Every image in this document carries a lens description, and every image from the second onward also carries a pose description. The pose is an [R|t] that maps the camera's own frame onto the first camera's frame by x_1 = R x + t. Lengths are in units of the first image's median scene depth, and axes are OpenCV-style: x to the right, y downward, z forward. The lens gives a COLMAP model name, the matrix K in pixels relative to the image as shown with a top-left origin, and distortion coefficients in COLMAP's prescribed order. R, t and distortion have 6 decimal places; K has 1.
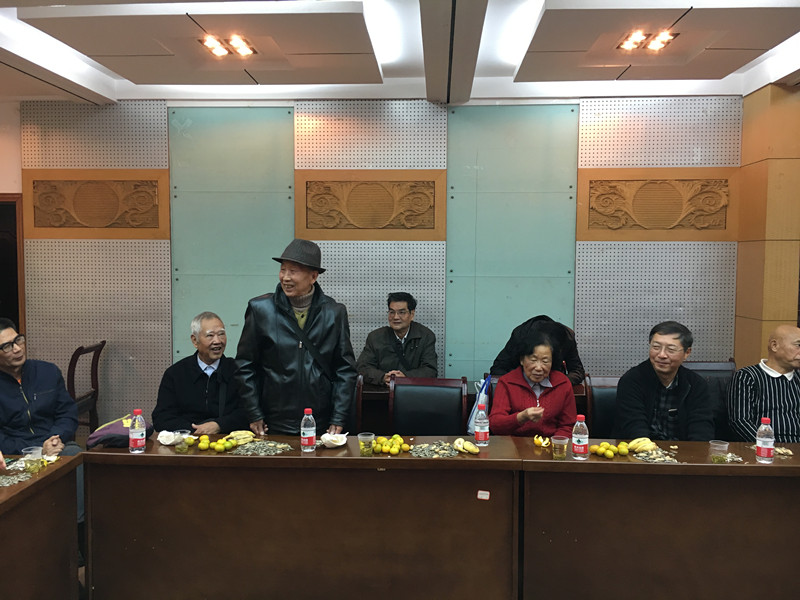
lens RADIAL K [[690.6, 0, 397.1], [0, 690.6, 300.4], [0, 0, 1]] dist [0.061487, -0.064004]
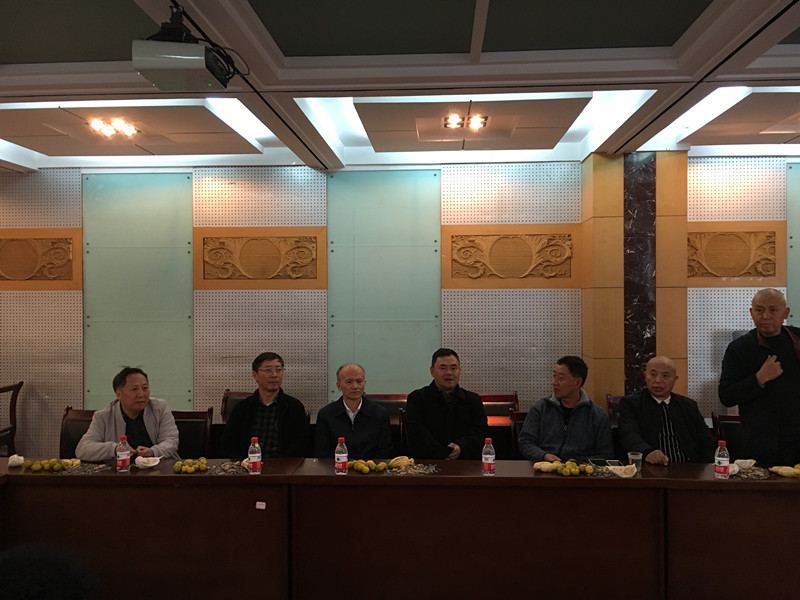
lens RADIAL K [[690.6, 0, 401.1], [0, 690.6, 300.8], [0, 0, 1]] dist [0.061487, -0.064004]
pose [[0.999896, -0.007549, -0.012267, 0.206019], [0.006817, 0.998254, -0.058668, -0.000859], [0.012688, 0.058578, 0.998202, -0.118819]]
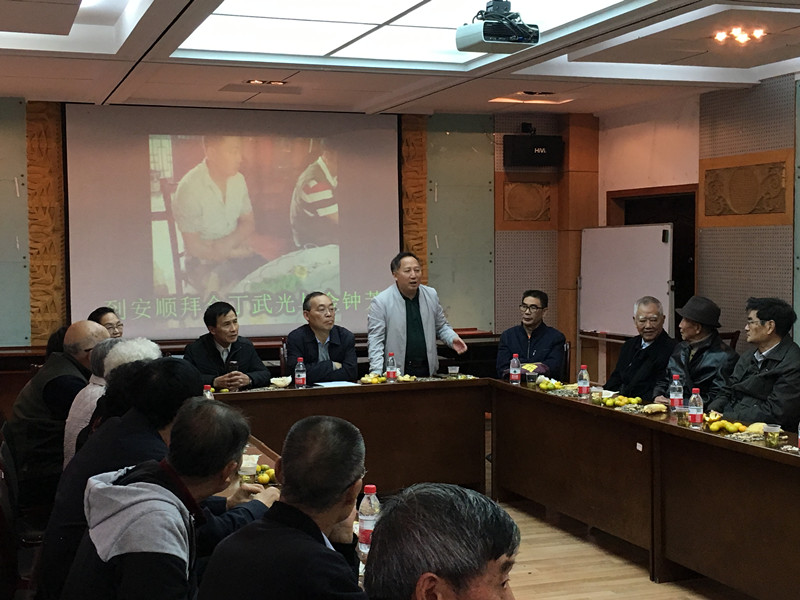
lens RADIAL K [[1245.7, 0, 400.0], [0, 1245.7, 299.8], [0, 0, 1]] dist [0.171553, 0.000000]
pose [[0.384491, 0.037282, -0.922375, 1.044360], [-0.047713, 0.998651, 0.020476, 0.001486], [0.921895, 0.036137, 0.385752, -0.120490]]
